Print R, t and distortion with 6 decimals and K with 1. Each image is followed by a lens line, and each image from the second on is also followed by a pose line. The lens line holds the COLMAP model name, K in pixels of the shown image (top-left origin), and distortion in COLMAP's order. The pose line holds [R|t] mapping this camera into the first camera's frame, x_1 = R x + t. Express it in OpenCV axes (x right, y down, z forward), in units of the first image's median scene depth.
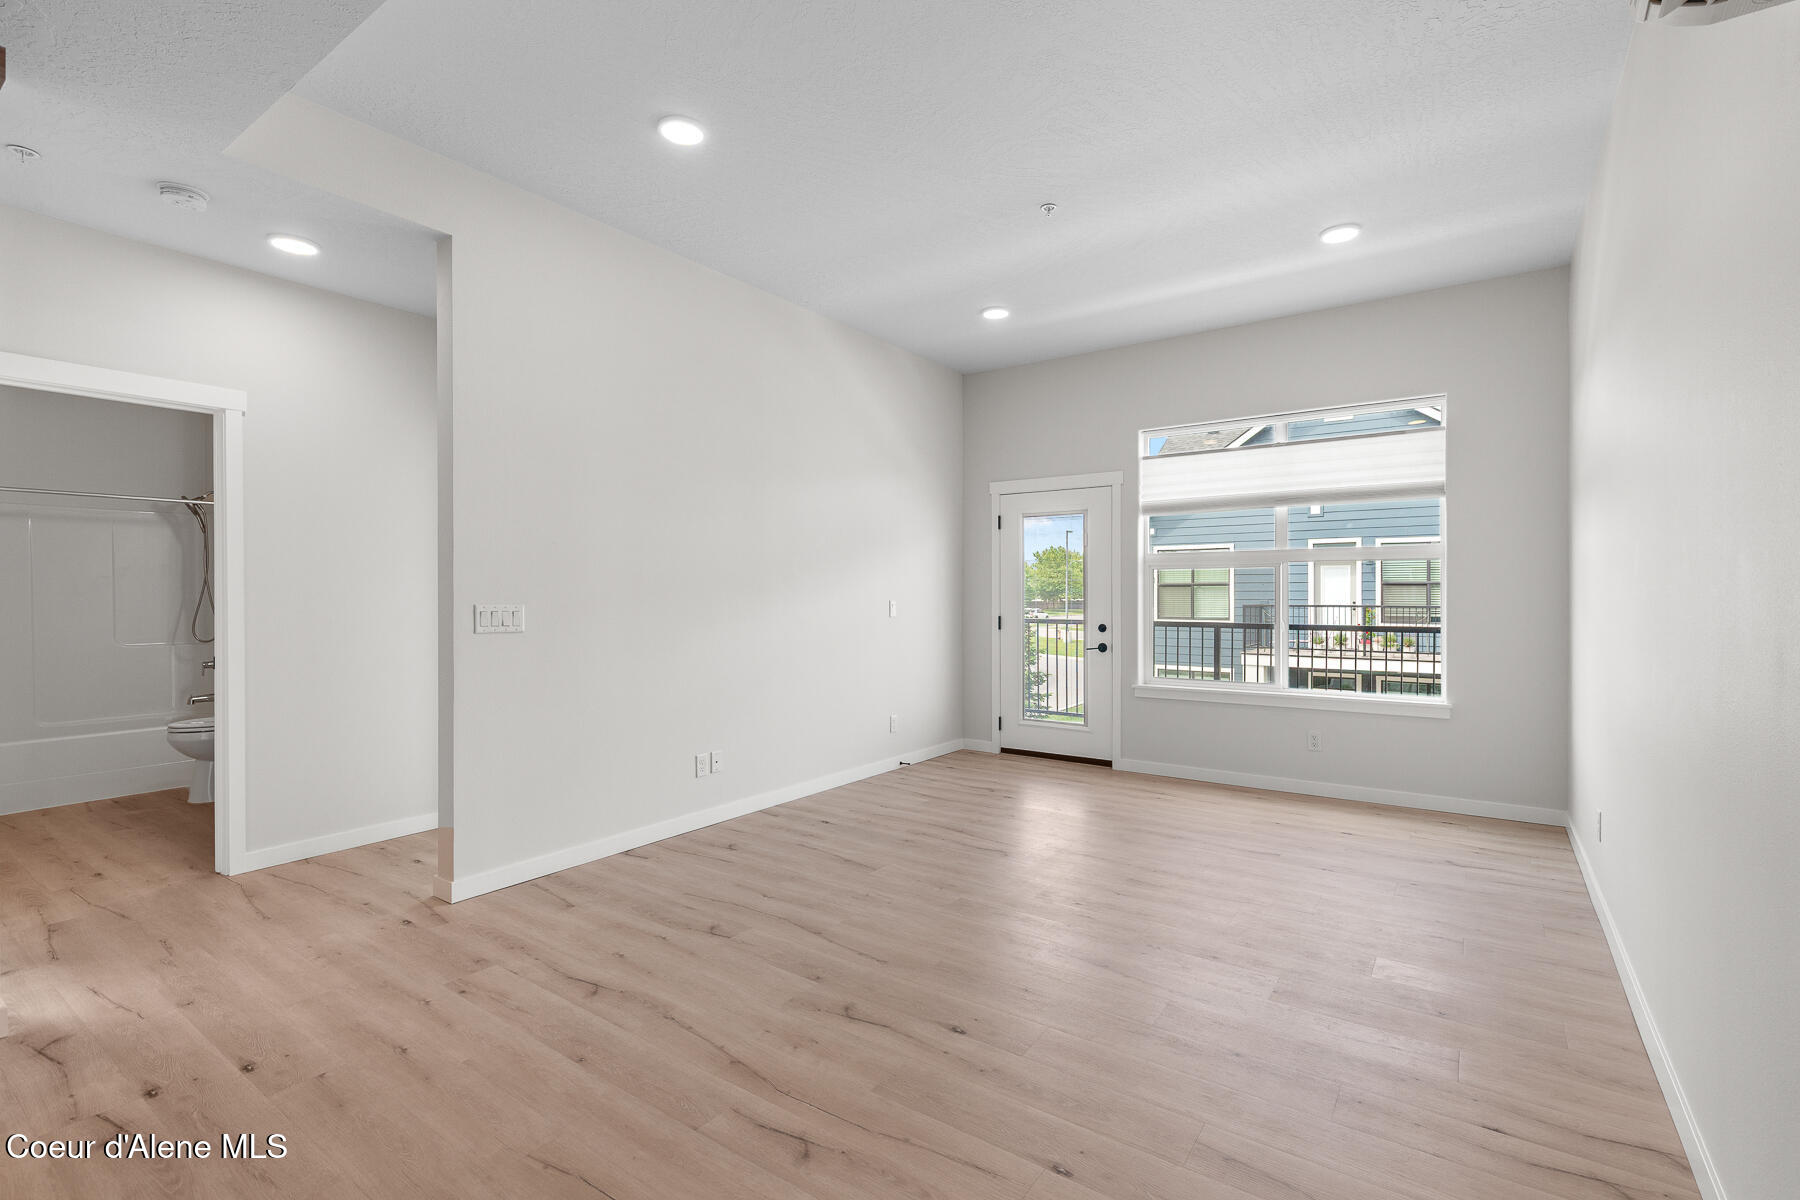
lens RADIAL K [[816.4, 0, 905.1], [0, 816.4, 593.9], [0, 0, 1]] dist [0.002684, -0.000082]
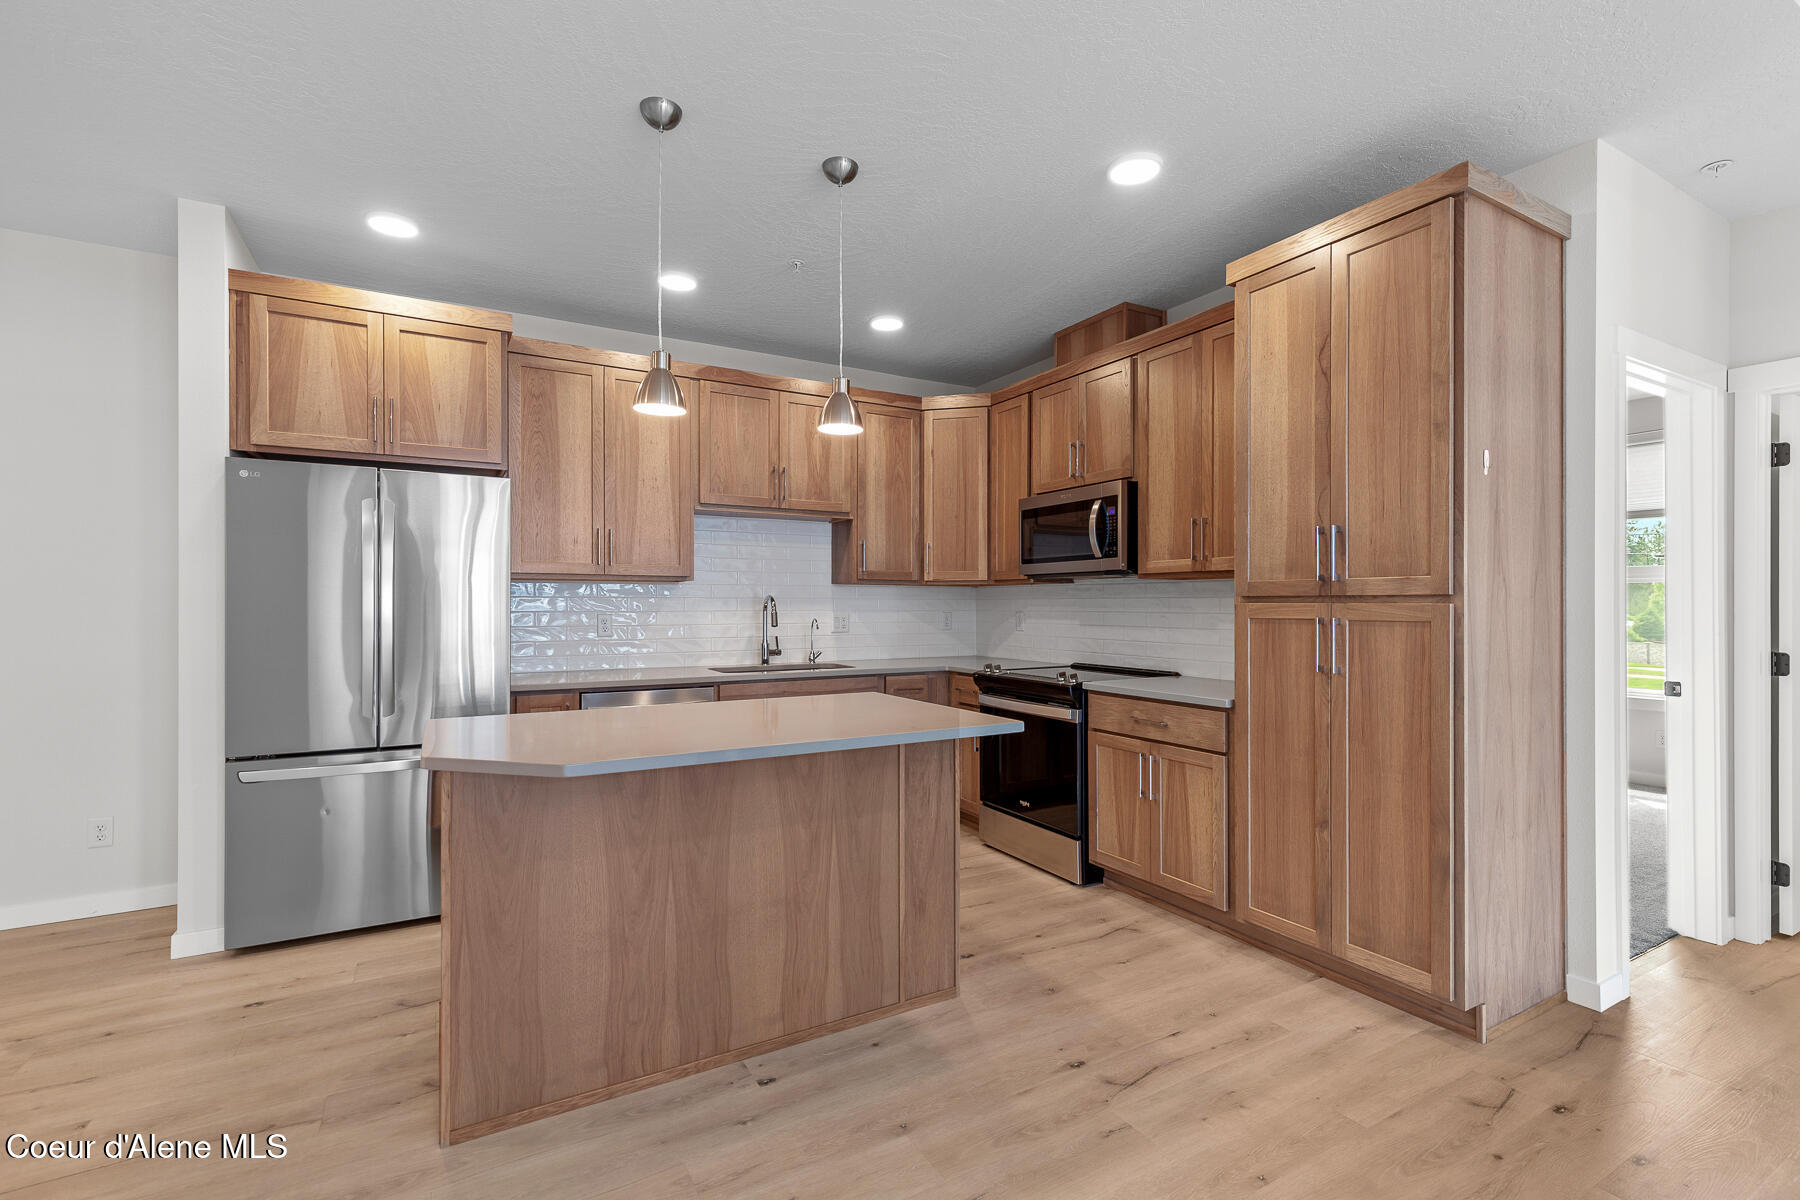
lens RADIAL K [[800.9, 0, 899.8], [0, 800.9, 606.0], [0, 0, 1]] dist [0.001746, 0.000166]
pose [[-0.419764, 0.001596, -0.907632, 0.170751], [-0.000774, 0.999997, 0.002116, -0.003389], [0.907633, 0.001591, -0.419762, 0.381925]]
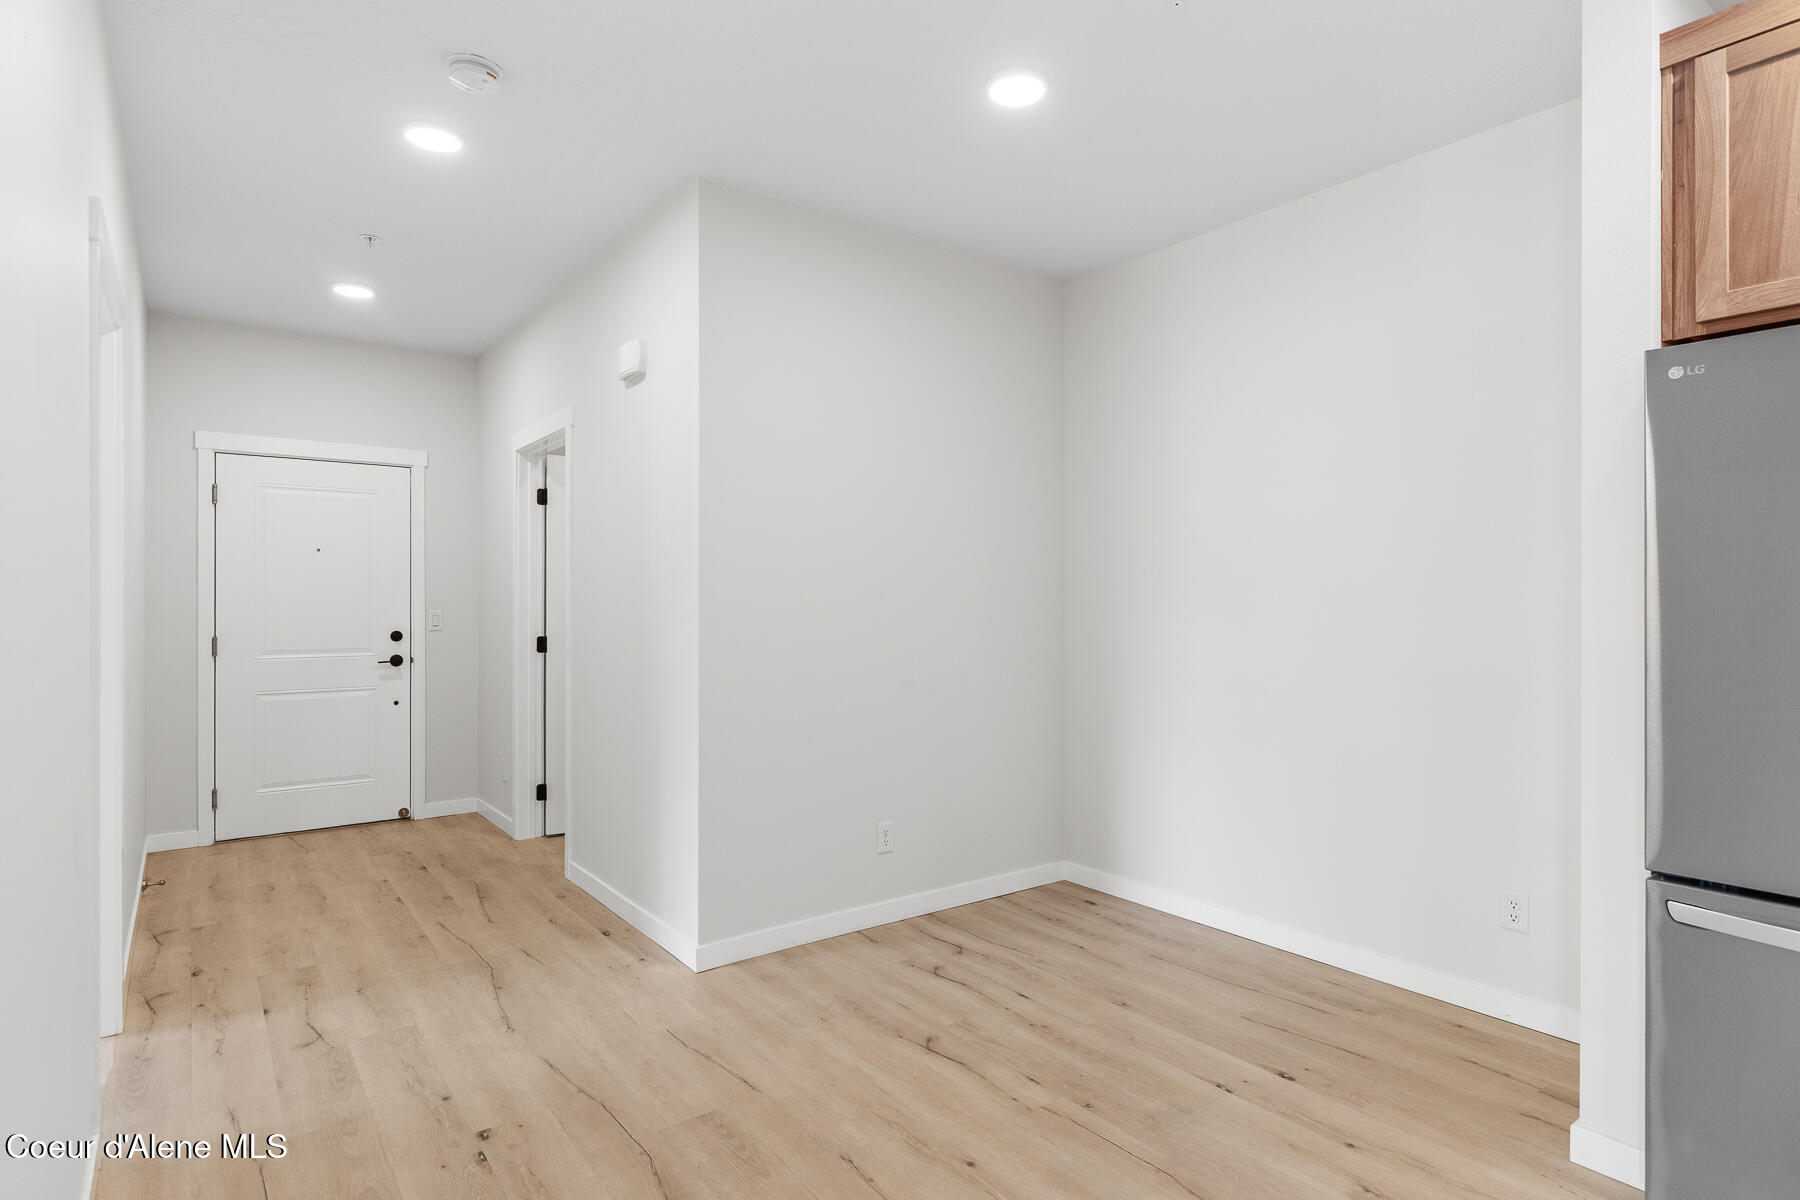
lens RADIAL K [[946.7, 0, 900.0], [0, 946.7, 600.0], [0, 0, 1]] dist [-0.000735, -0.002057]
pose [[-0.953496, -0.002213, 0.301396, -0.016441], [-0.002505, 0.999997, -0.000583, -0.005078], [-0.301394, -0.001311, -0.953499, 0.101282]]
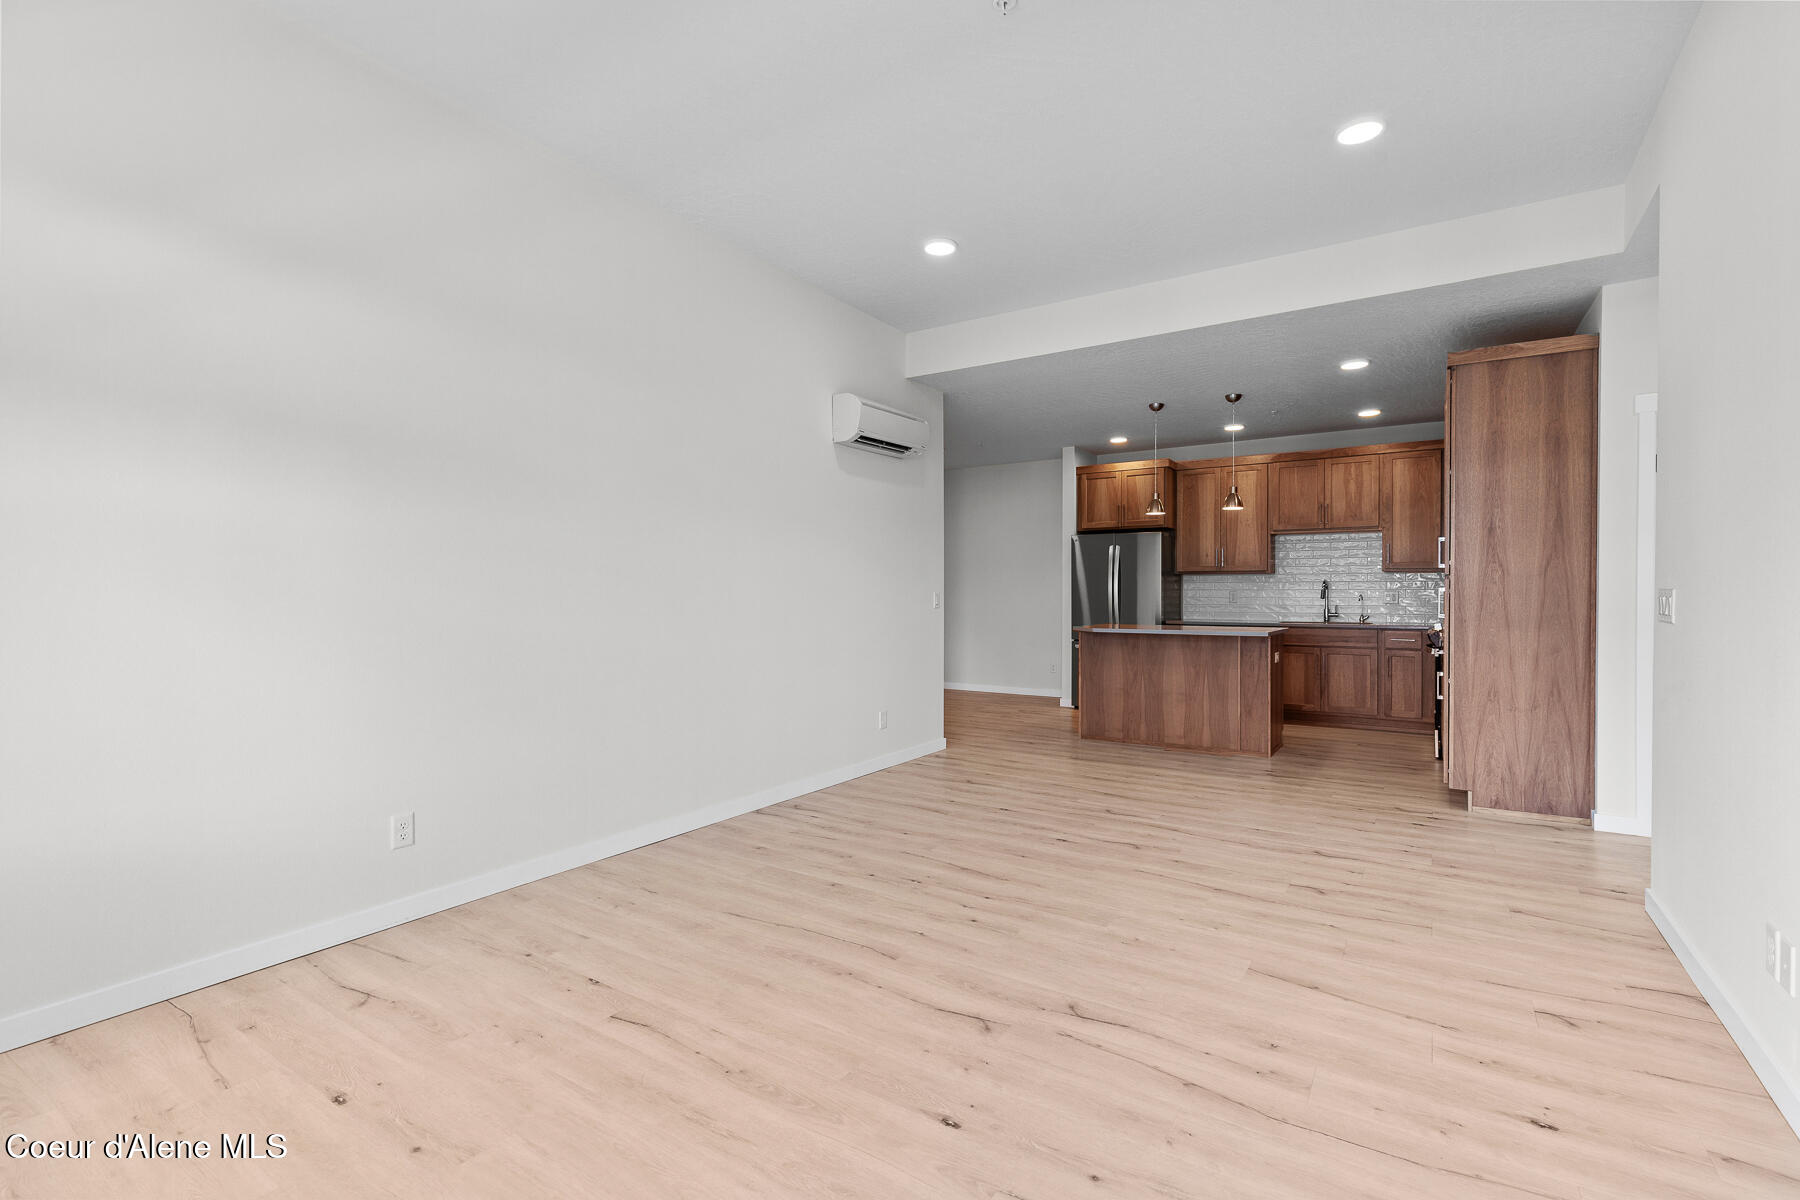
lens RADIAL K [[816.4, 0, 905.1], [0, 816.4, 593.9], [0, 0, 1]] dist [0.002684, -0.000082]
pose [[-0.999323, -0.000692, -0.036794, 0.285939], [-0.000695, 1.000000, 0.000070, 0.018128], [0.036794, 0.000095, -0.999323, 1.693238]]
